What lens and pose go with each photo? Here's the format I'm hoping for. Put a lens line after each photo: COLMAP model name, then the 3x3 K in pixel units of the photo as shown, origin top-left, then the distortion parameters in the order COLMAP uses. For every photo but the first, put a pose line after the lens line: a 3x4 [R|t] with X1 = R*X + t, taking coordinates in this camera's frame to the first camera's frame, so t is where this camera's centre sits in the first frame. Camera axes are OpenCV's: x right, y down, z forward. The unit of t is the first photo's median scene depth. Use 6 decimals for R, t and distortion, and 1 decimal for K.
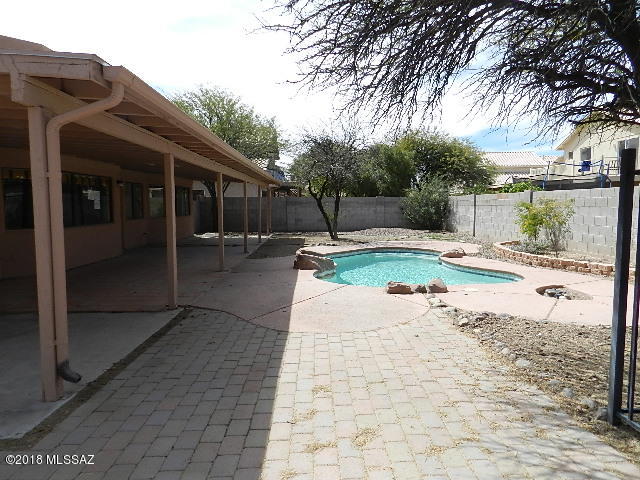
lens RADIAL K [[435.1, 0, 320.0], [0, 435.1, 240.0], [0, 0, 1]] dist [0.019554, -0.001310]
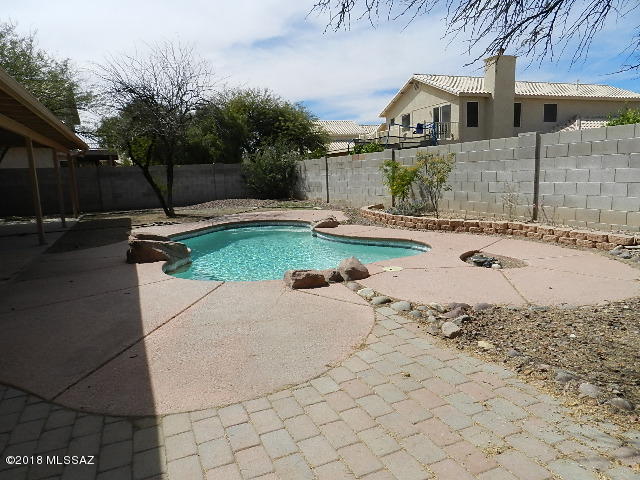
lens RADIAL K [[435.1, 0, 320.0], [0, 435.1, 240.0], [0, 0, 1]] dist [0.019554, -0.001310]
pose [[0.921750, -0.090334, 0.377116, -0.037335], [0.066901, 0.994951, 0.074810, 0.000052], [-0.381969, -0.043726, 0.923140, 0.270331]]
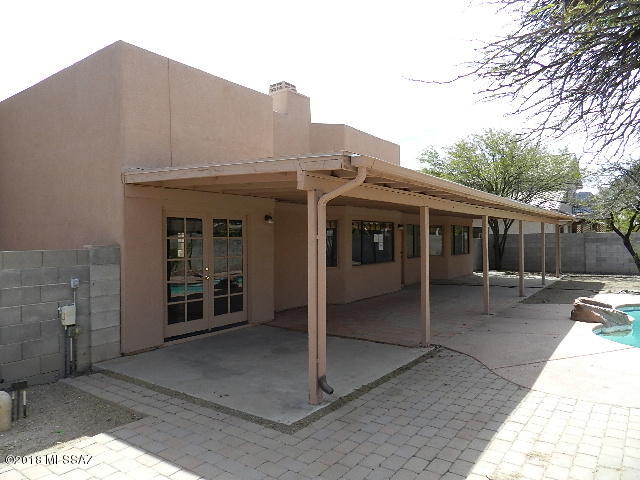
lens RADIAL K [[435.1, 0, 320.0], [0, 435.1, 240.0], [0, 0, 1]] dist [0.019554, -0.001310]
pose [[0.797532, -0.006573, -0.603241, 0.073256], [-0.040807, 0.997063, -0.064815, -0.017039], [0.601895, 0.076309, 0.794921, -0.030792]]
